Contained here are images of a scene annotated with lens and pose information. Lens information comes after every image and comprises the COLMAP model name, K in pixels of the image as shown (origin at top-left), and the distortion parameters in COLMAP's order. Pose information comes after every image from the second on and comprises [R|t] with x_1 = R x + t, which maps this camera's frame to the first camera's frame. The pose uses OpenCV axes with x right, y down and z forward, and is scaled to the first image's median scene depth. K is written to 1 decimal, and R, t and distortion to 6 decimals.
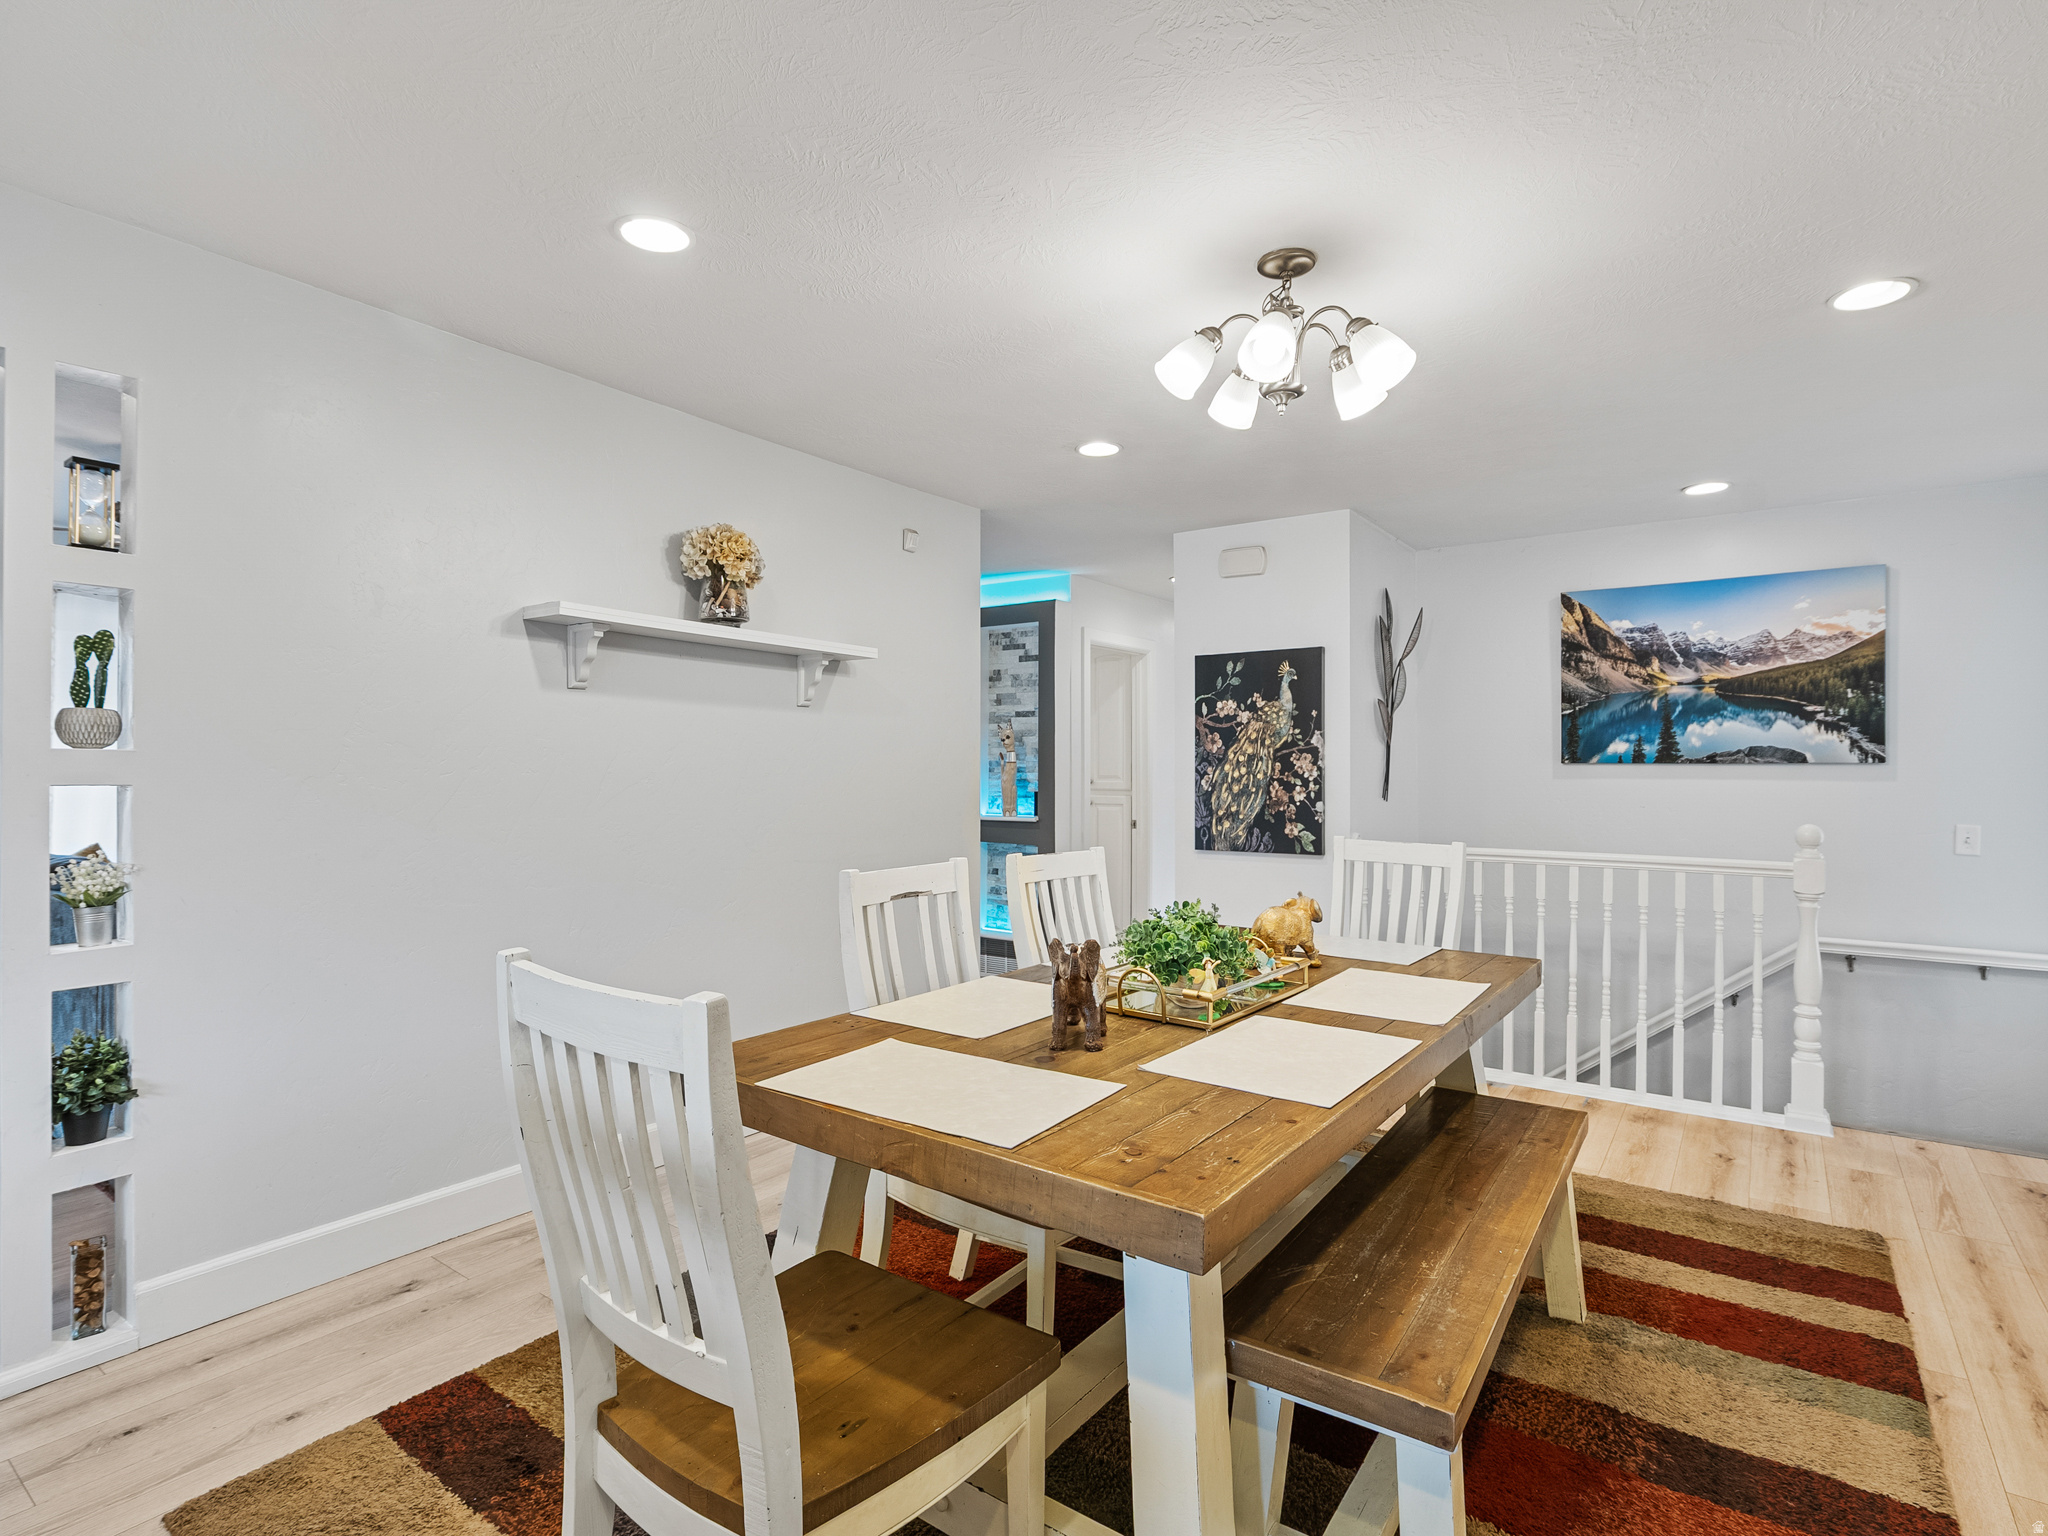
lens RADIAL K [[1043.9, 0, 1022.3], [0, 1043.9, 764.2], [0, 0, 1]] dist [-0.004126, 0.001895]
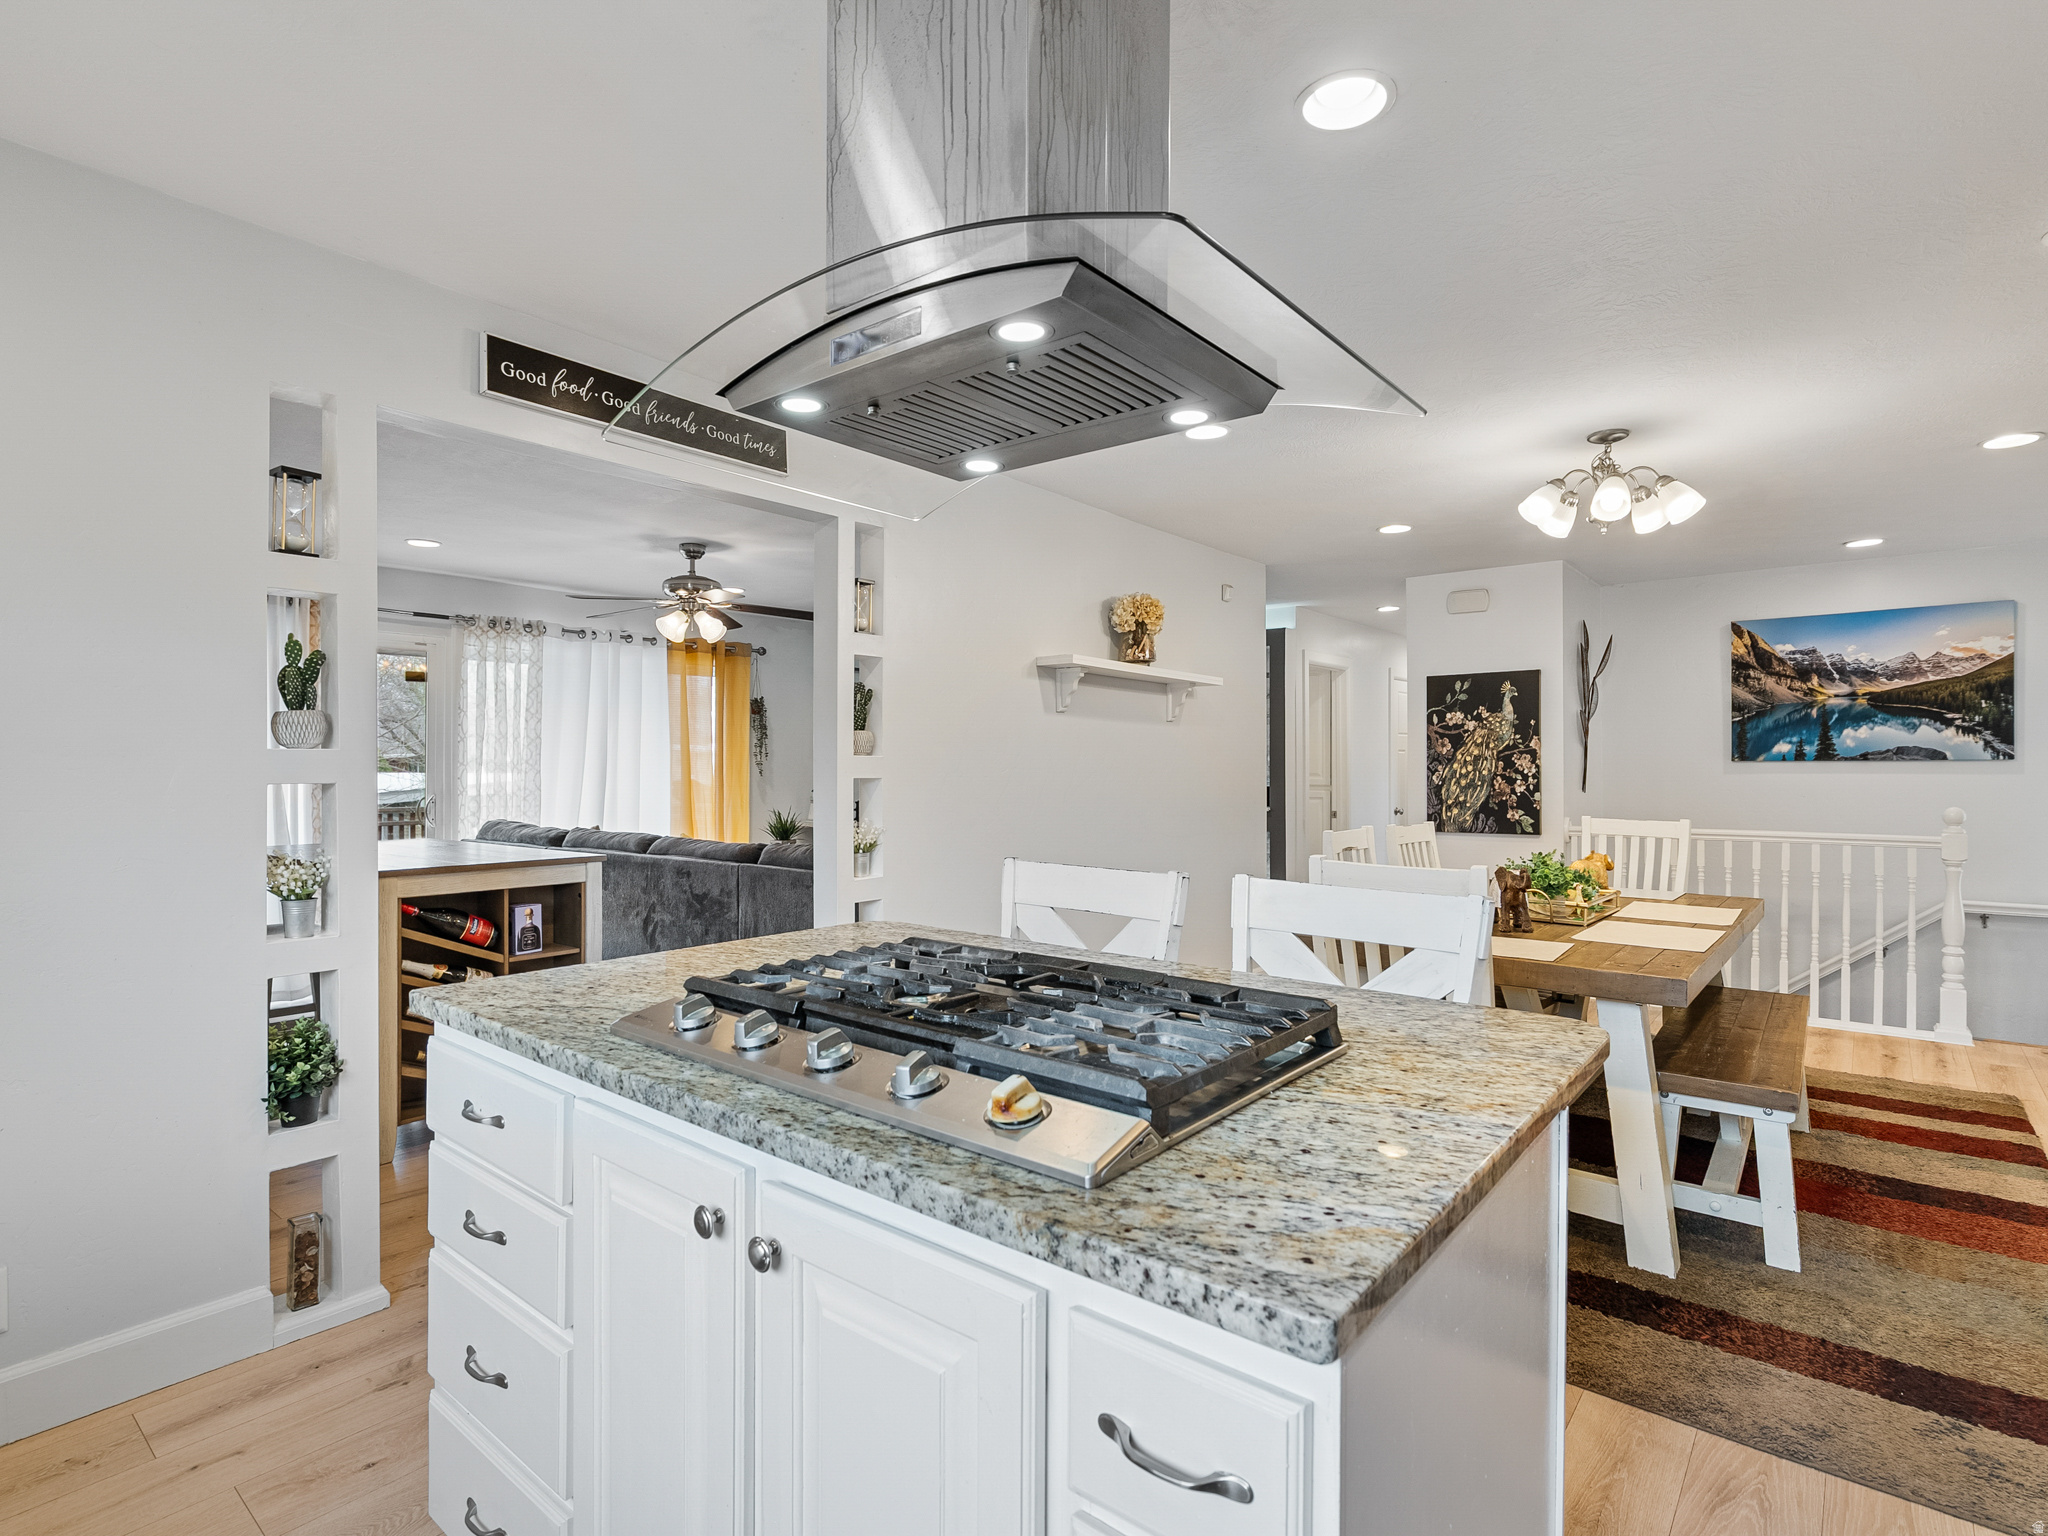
lens RADIAL K [[1043.9, 0, 1018.7], [0, 1043.9, 768.2], [0, 0, 1]] dist [-0.004126, 0.001895]
pose [[0.997975, -0.003985, -0.063480, -0.257457], [0.004191, 0.999986, 0.003120, 0.000082], [0.063467, -0.003380, 0.997978, -0.291981]]
